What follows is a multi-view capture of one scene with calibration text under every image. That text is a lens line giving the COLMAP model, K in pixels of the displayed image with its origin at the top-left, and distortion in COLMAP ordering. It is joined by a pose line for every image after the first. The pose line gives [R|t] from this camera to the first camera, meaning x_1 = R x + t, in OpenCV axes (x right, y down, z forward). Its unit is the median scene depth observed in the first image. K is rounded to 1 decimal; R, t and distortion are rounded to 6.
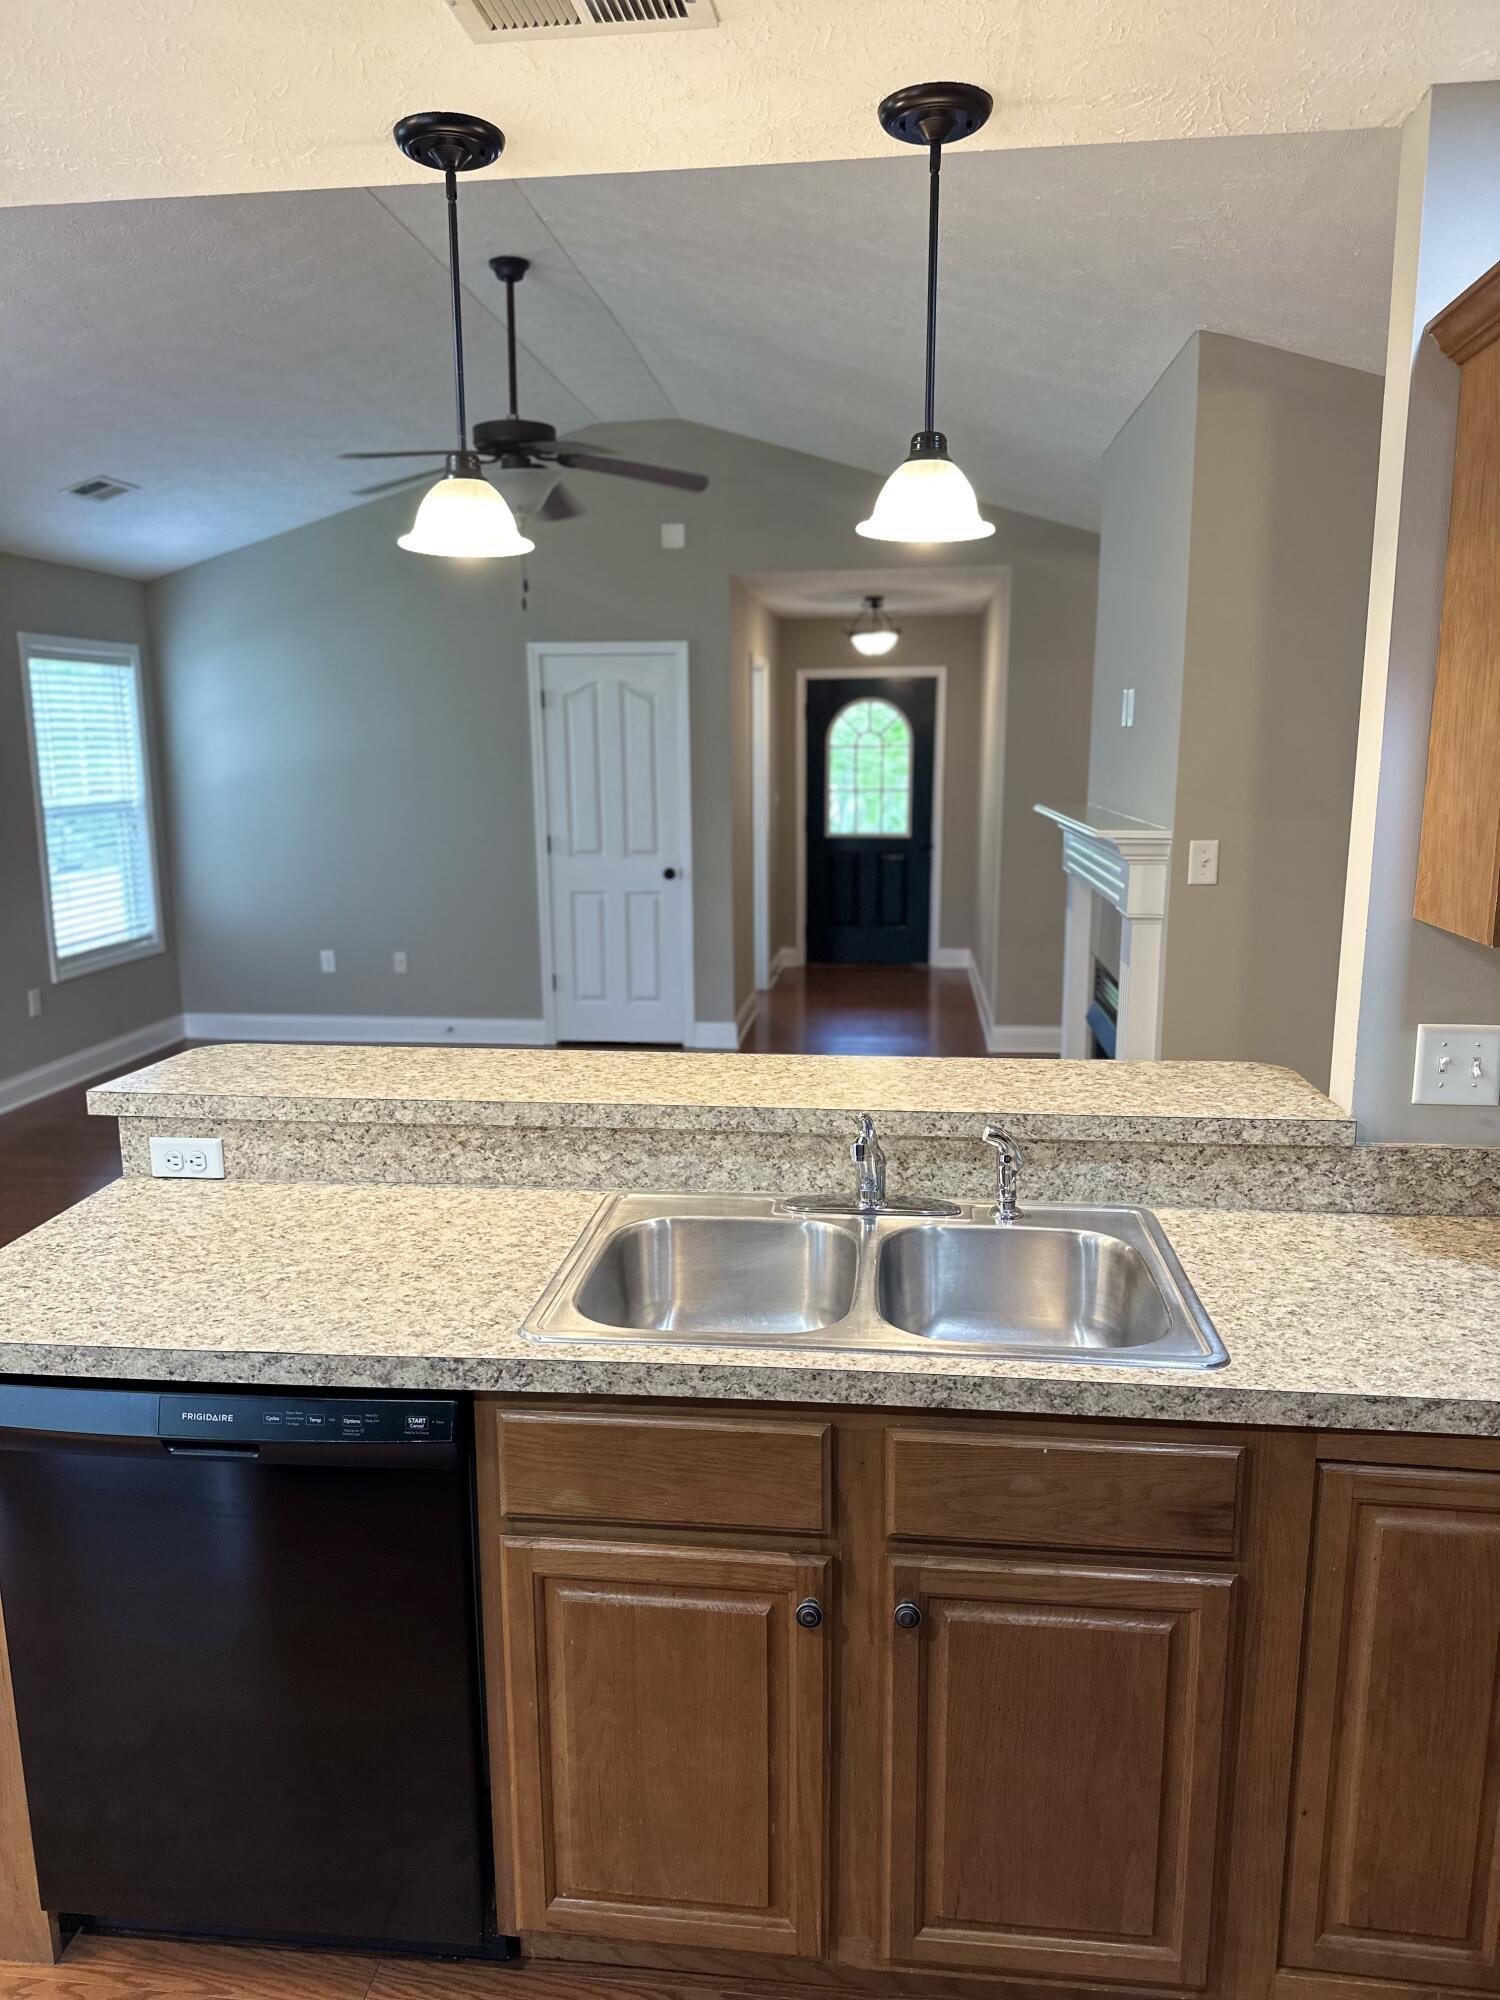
lens RADIAL K [[1398.6, 0, 743.6], [0, 1398.6, 1047.8], [0, 0, 1]] dist [0.068421, -0.076210]
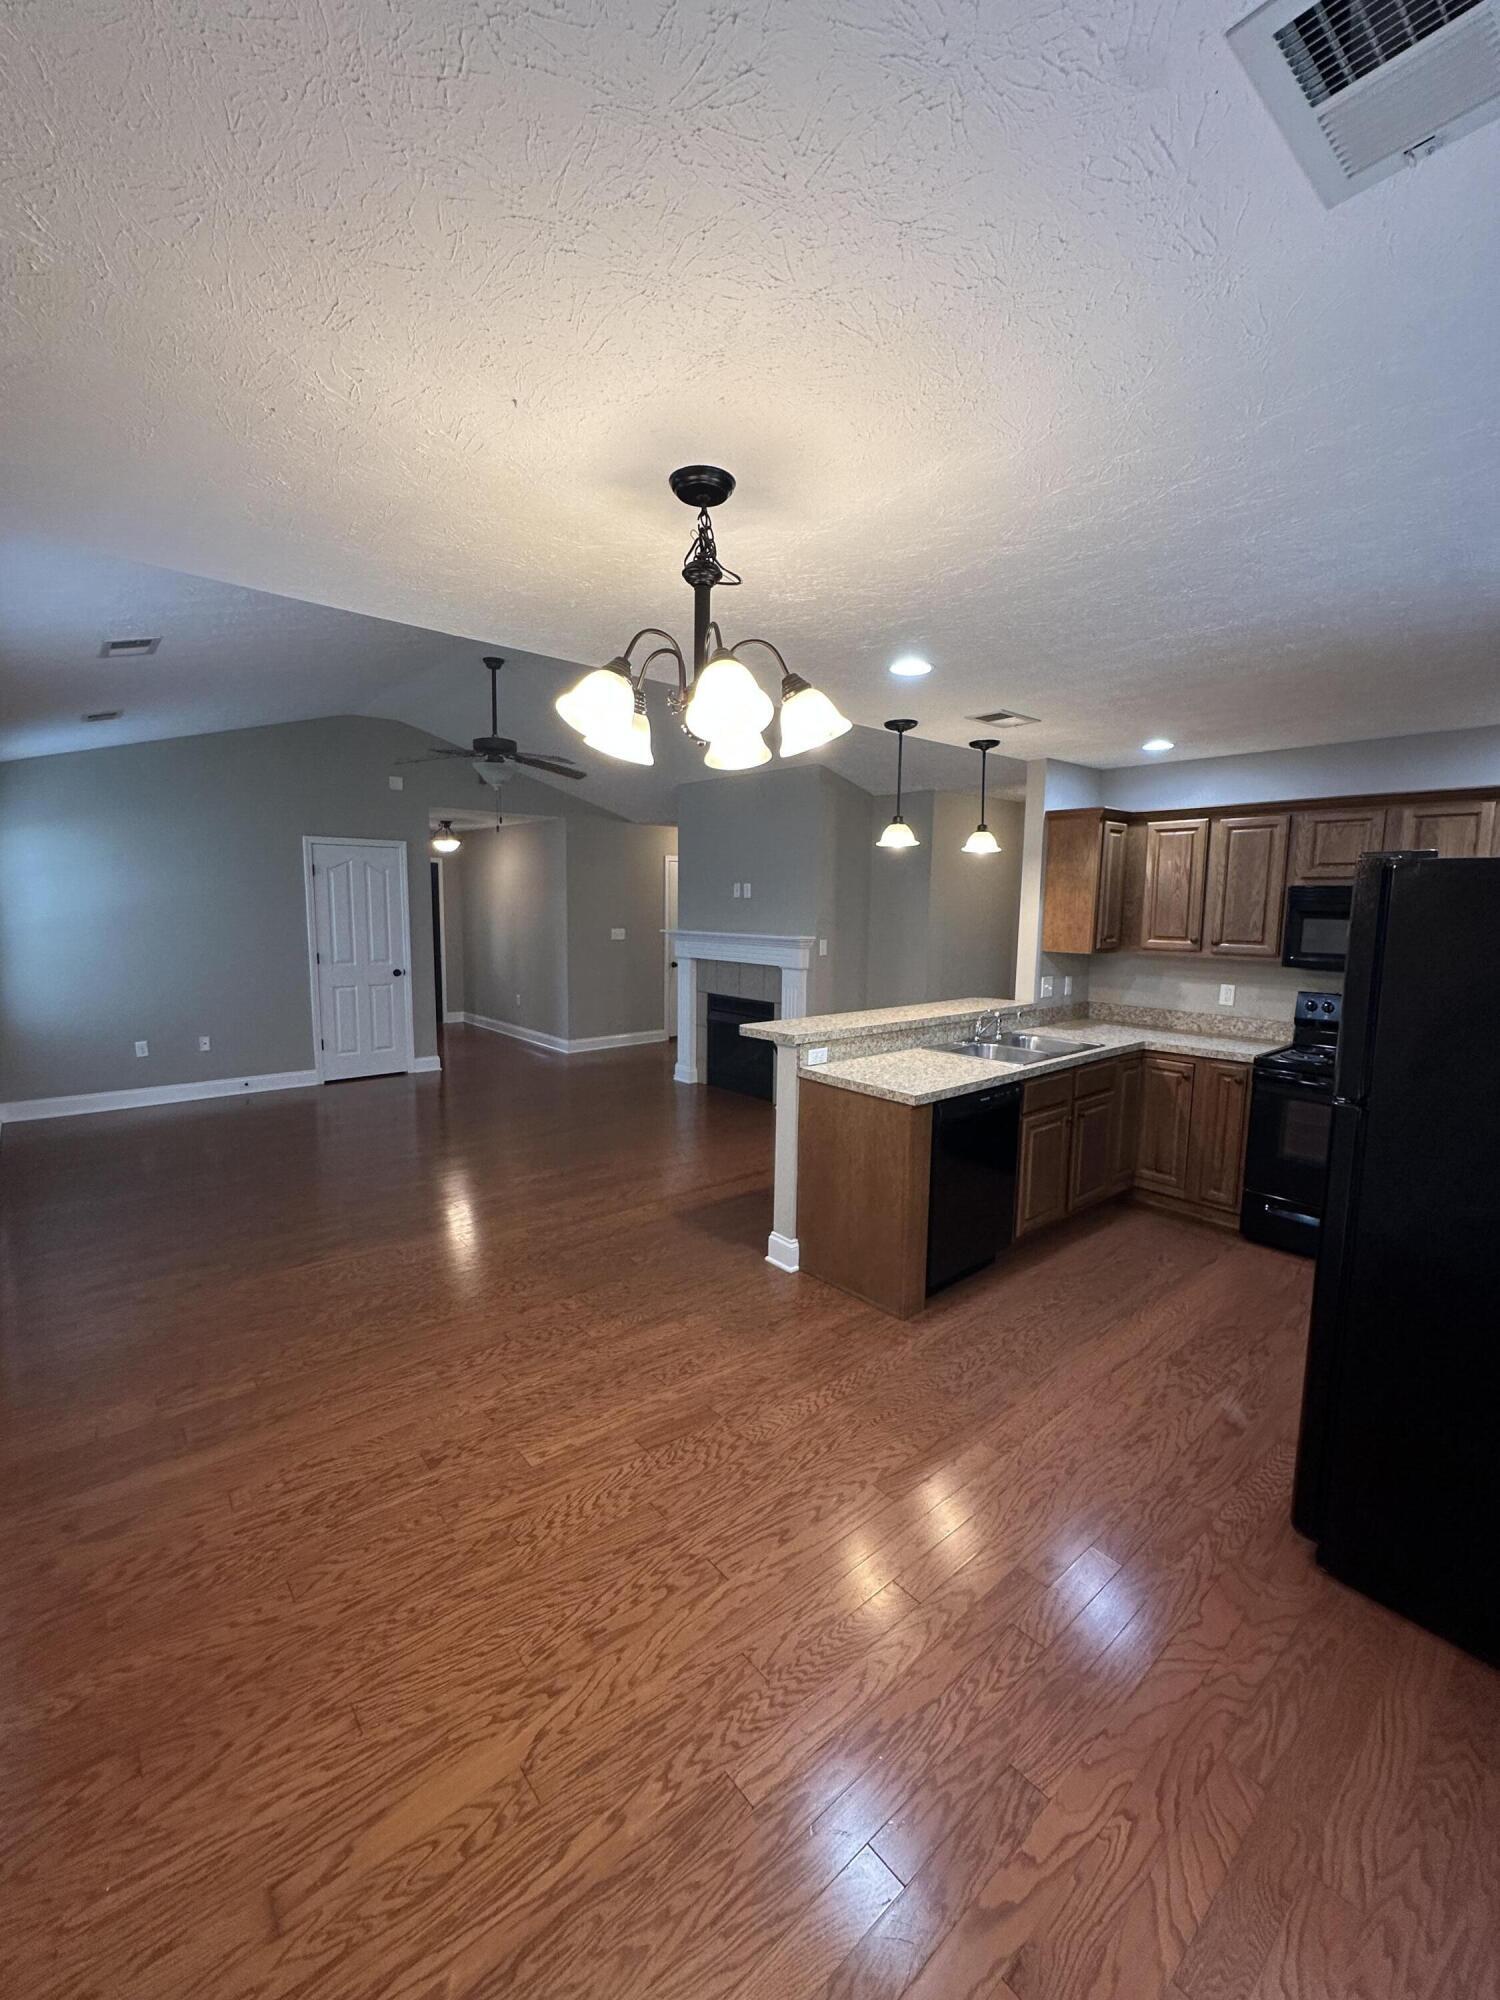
lens RADIAL K [[820.0, 0, 767.3], [0, 820.0, 1006.6], [0, 0, 1]] dist [-0.000610, -0.000034]
pose [[0.665751, -0.078481, 0.742036, -0.803086], [0.140966, 0.989775, -0.021791, 0.002252], [-0.732738, 0.119109, 0.670006, 0.011217]]
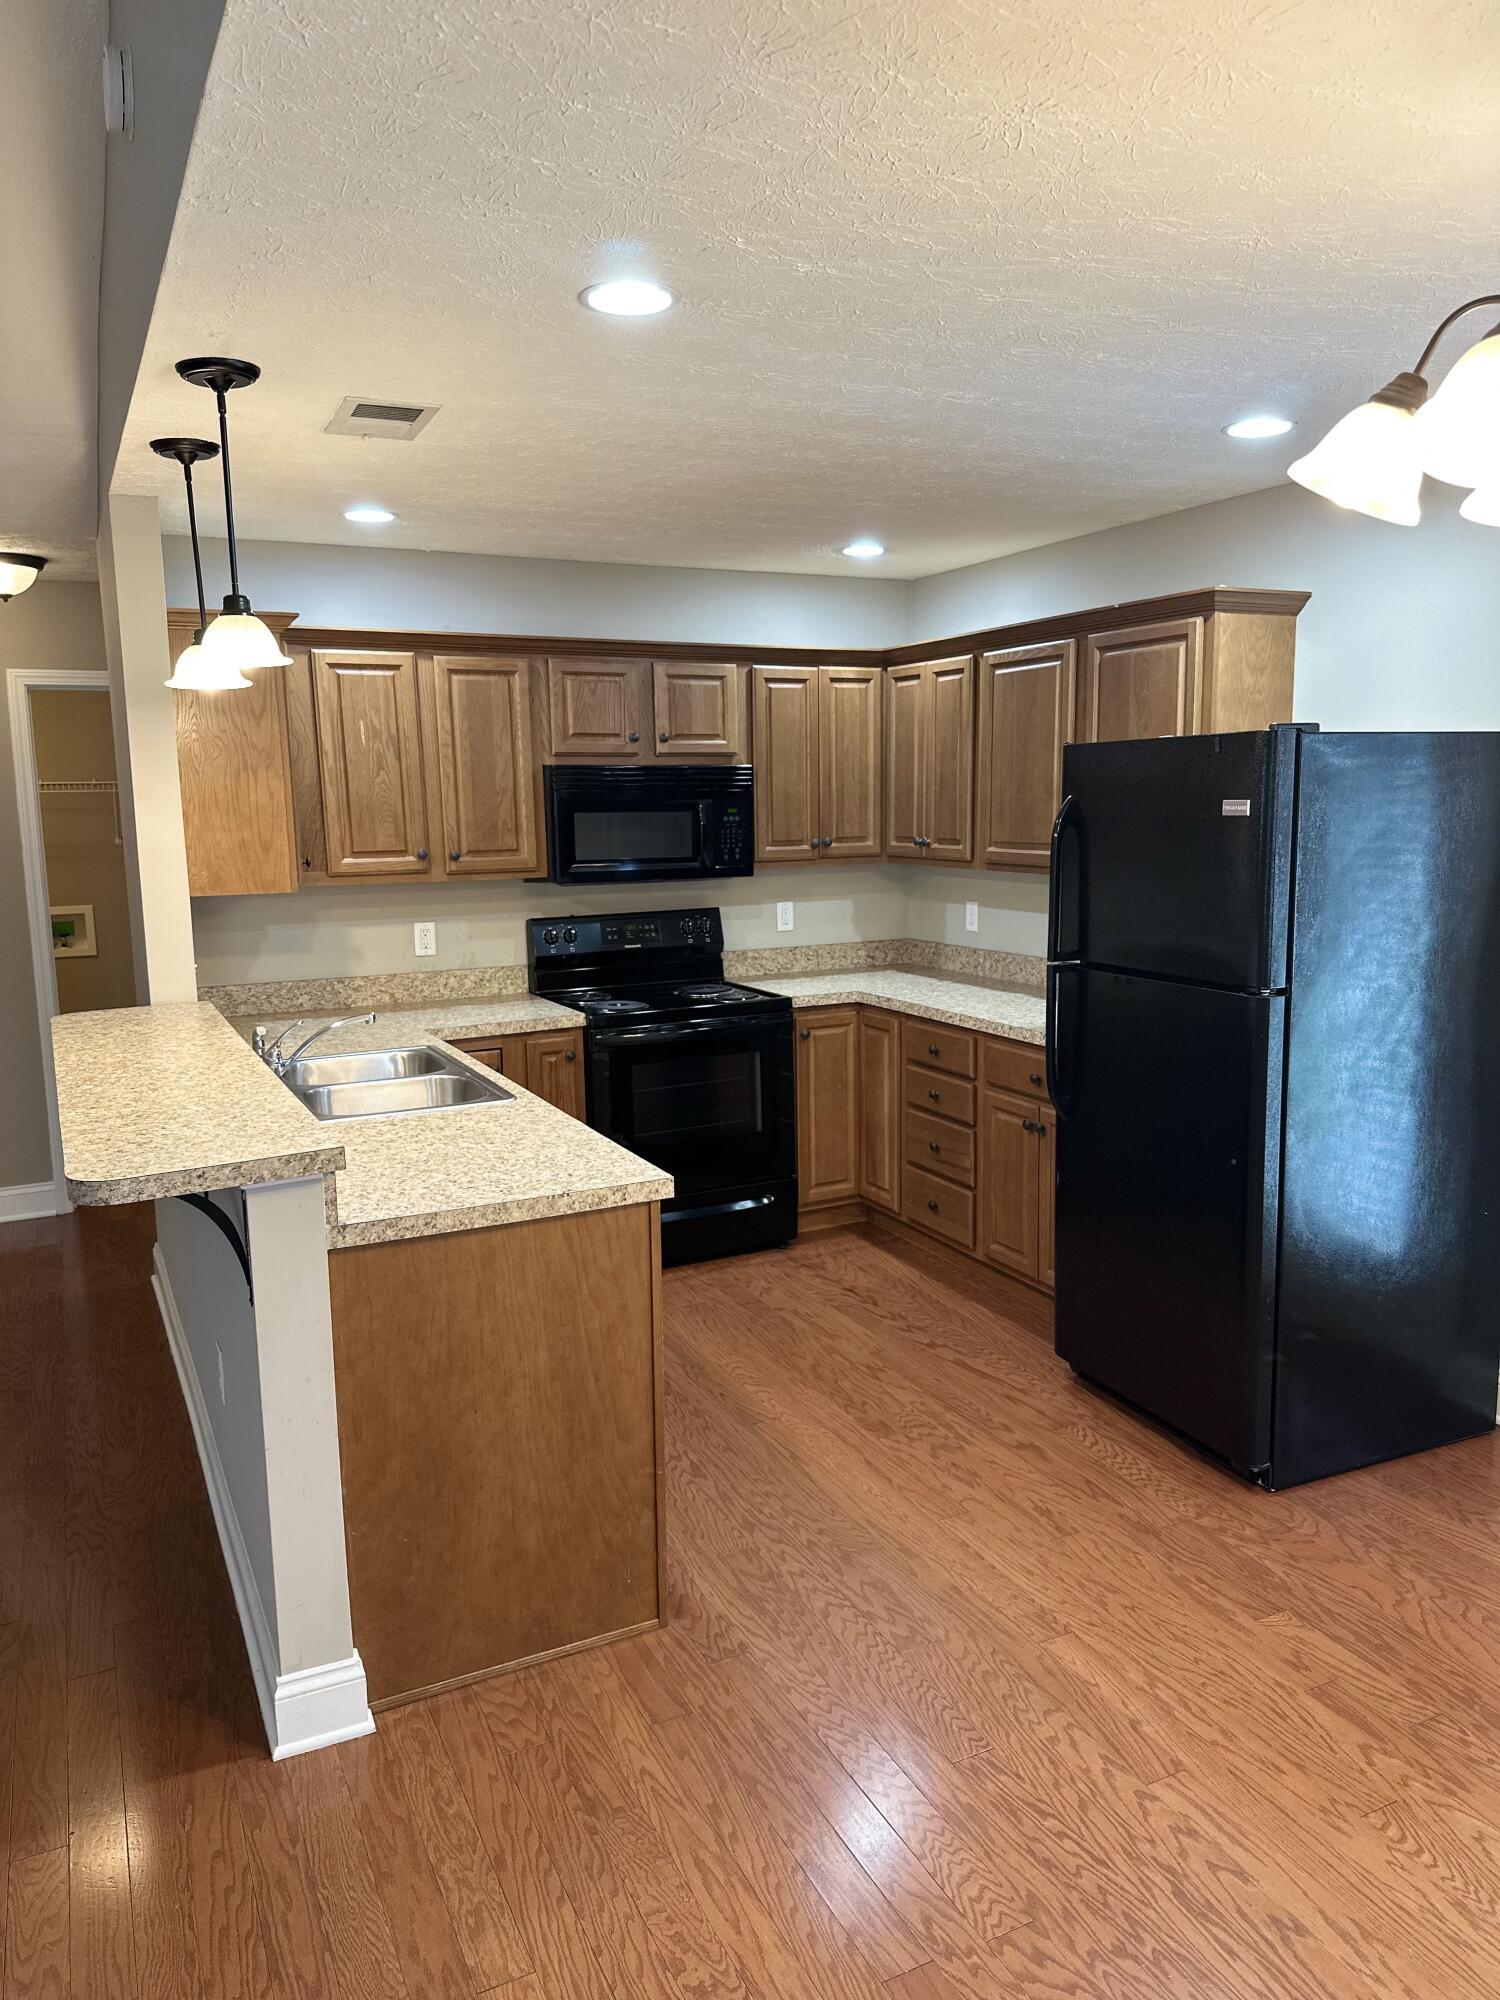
lens RADIAL K [[1399.7, 0, 755.0], [0, 1399.7, 1005.3], [0, 0, 1]] dist [0.069163, -0.077379]
pose [[-0.549724, -0.109755, 0.828104, -0.725219], [0.196569, 0.946497, 0.255936, -0.132393], [-0.811889, 0.303474, -0.498738, 0.615572]]
